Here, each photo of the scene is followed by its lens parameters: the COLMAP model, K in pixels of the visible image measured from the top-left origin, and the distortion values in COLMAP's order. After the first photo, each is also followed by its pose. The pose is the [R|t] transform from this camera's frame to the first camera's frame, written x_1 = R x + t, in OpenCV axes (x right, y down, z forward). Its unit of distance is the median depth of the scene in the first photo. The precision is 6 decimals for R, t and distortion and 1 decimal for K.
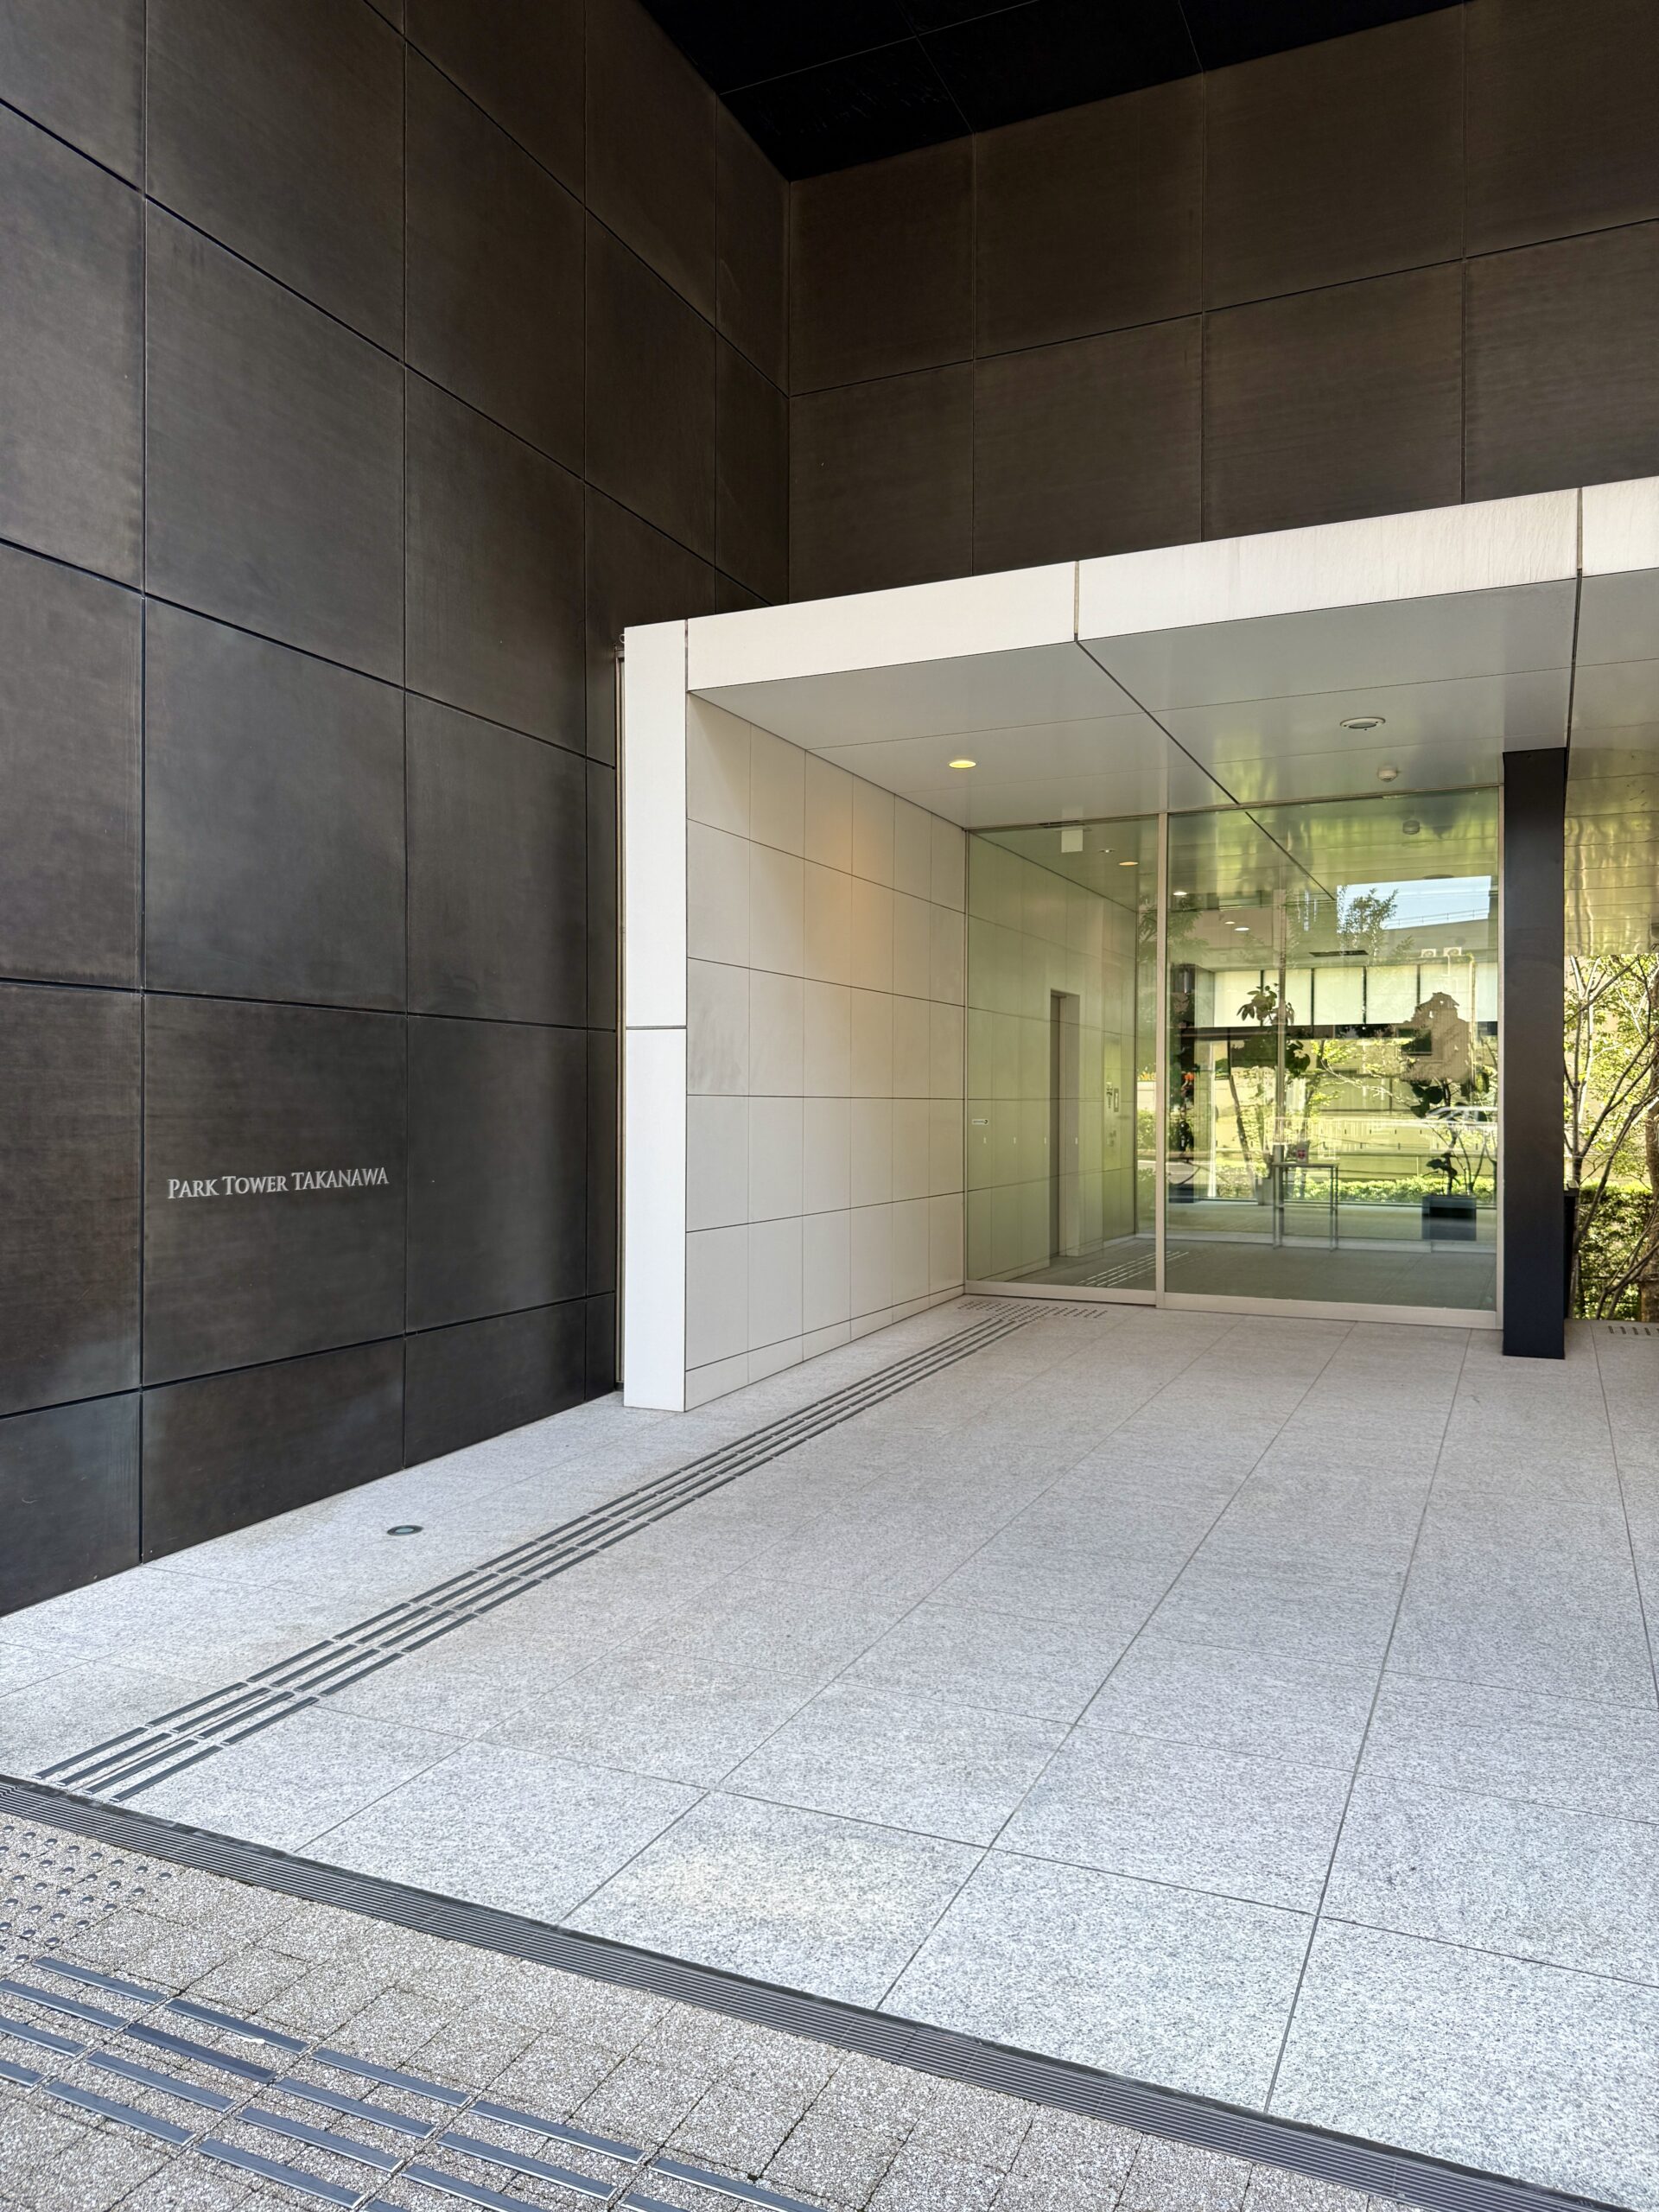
lens RADIAL K [[1545.9, 0, 820.3], [0, 1545.9, 1108.3], [0, 0, 1]] dist [-0.004006, -0.004274]
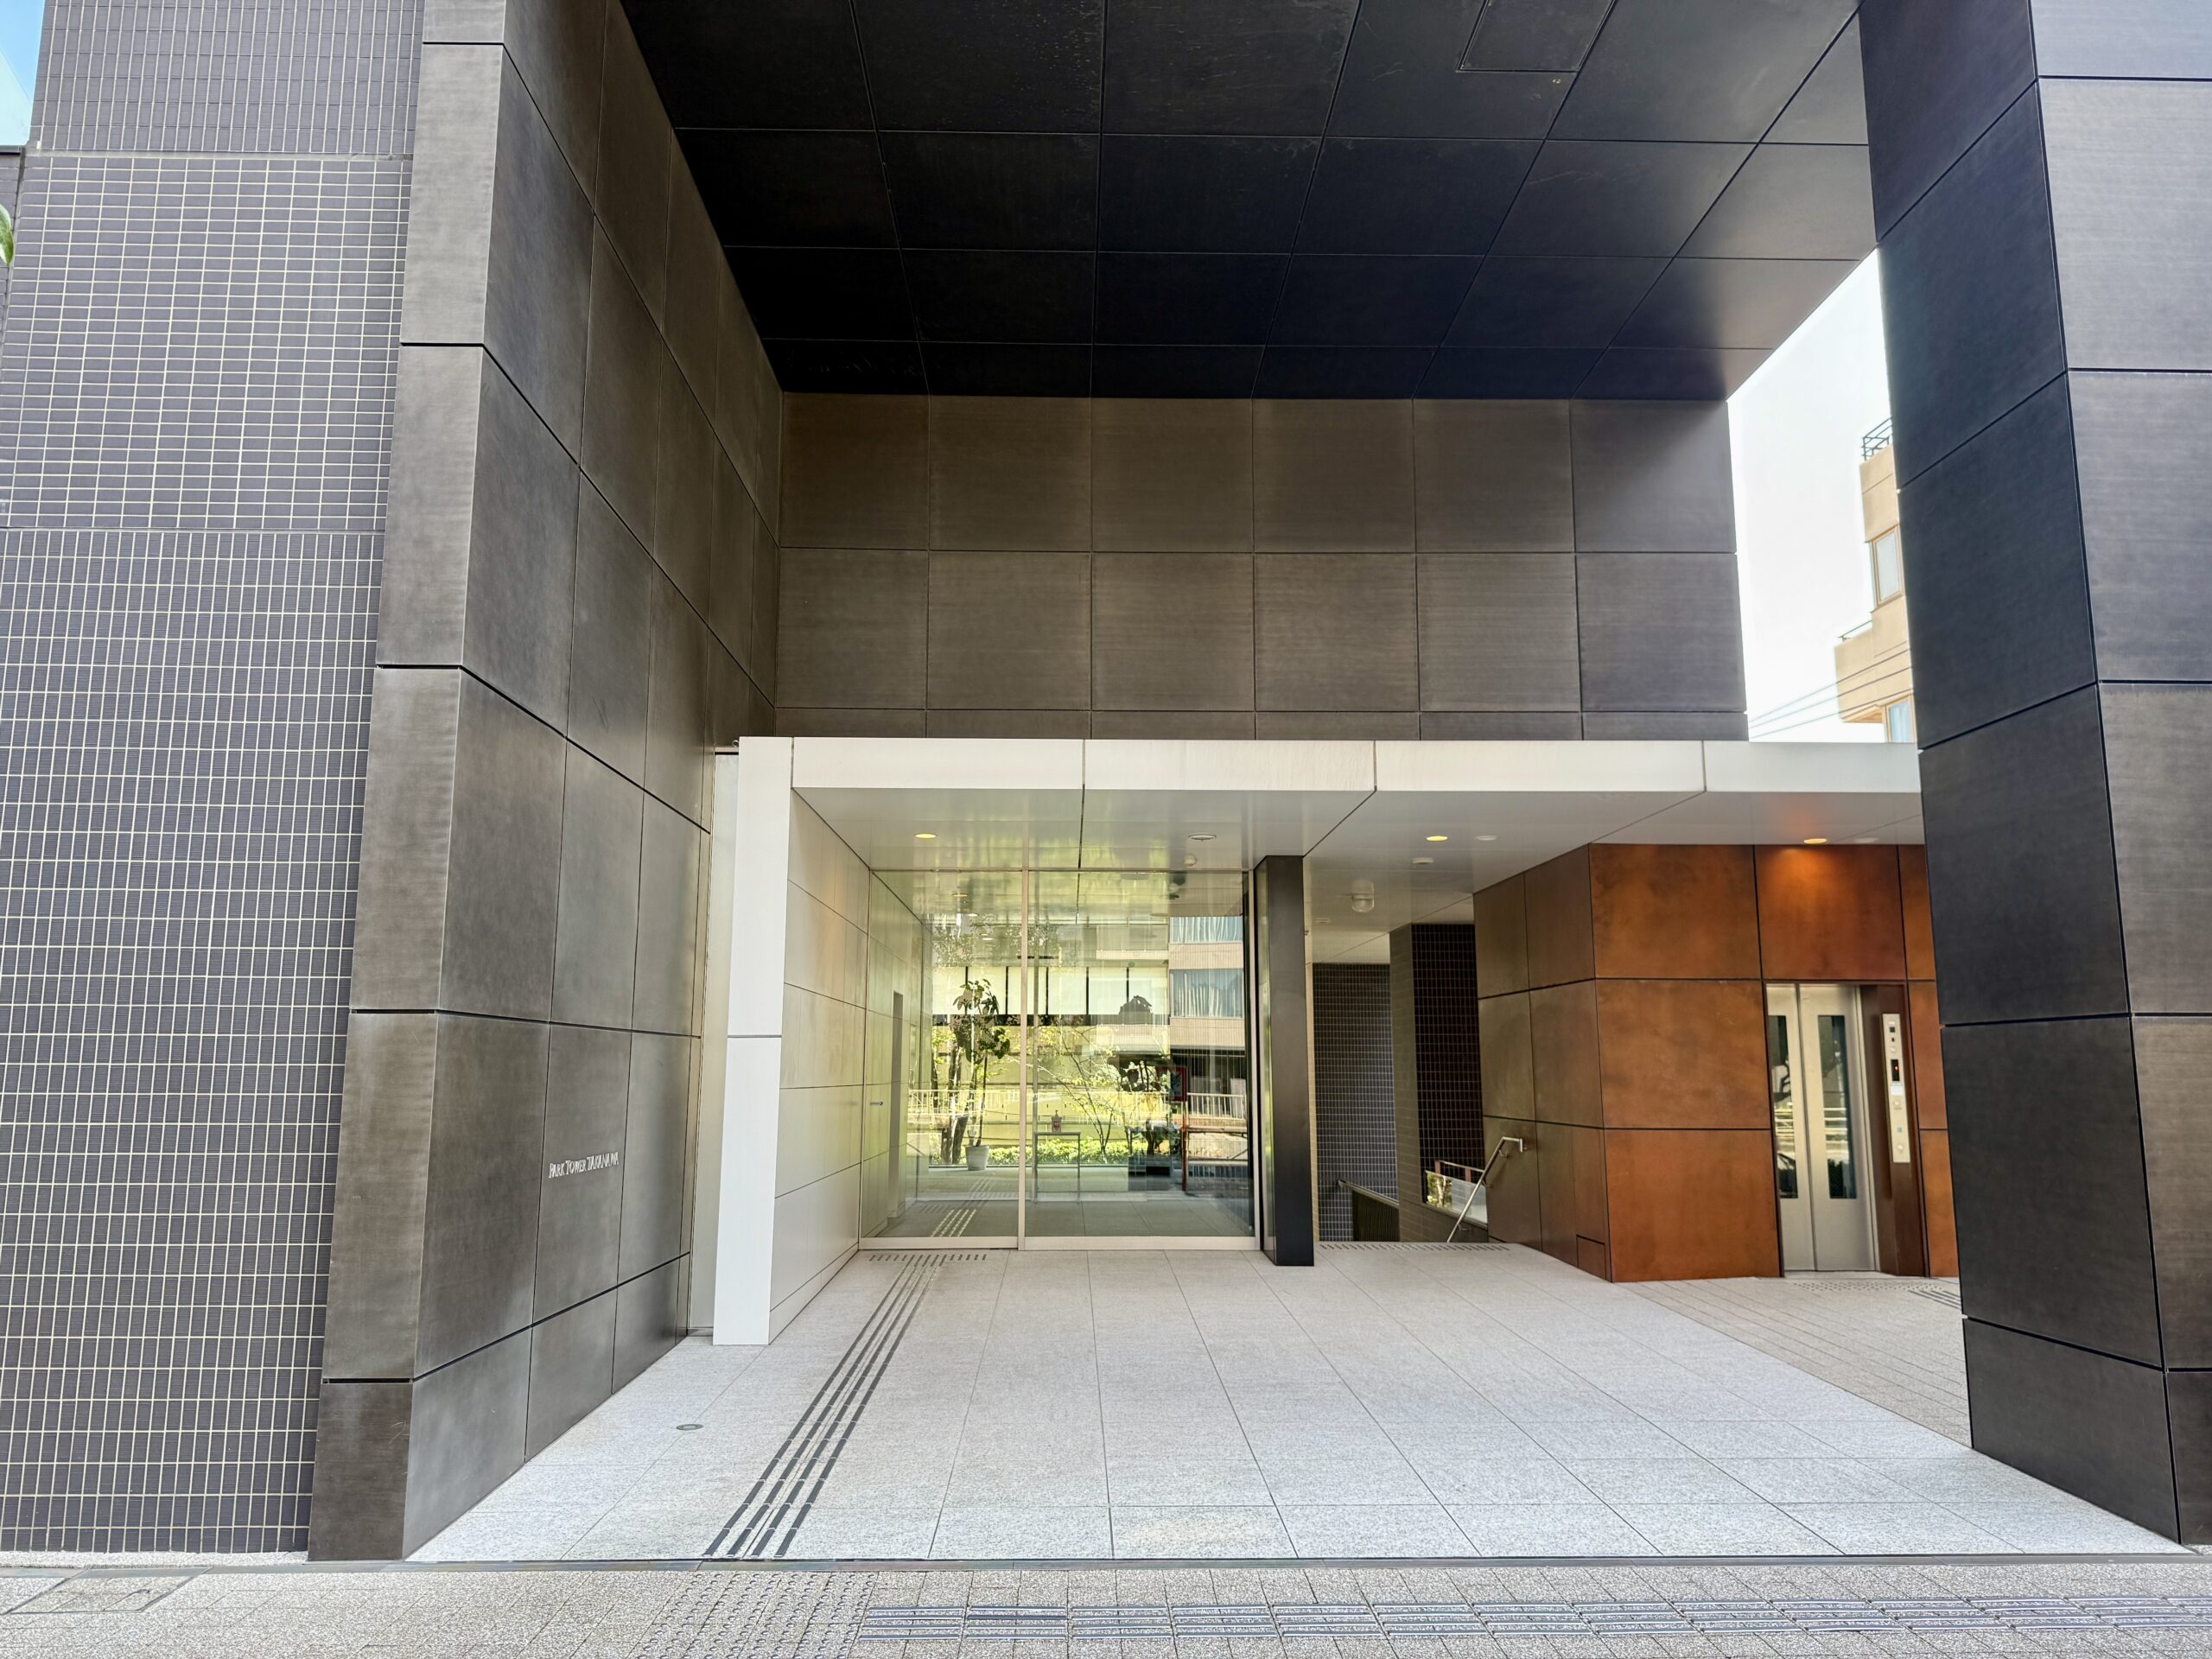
lens RADIAL K [[1545.9, 0, 1112.0], [0, 1545.9, 826.0], [0, 0, 1]] dist [-0.004006, -0.004274]
pose [[0.896470, 0.064897, 0.438326, -0.360863], [0.006113, 0.987311, -0.158679, -0.019344], [-0.443062, 0.144931, 0.884699, -0.279880]]
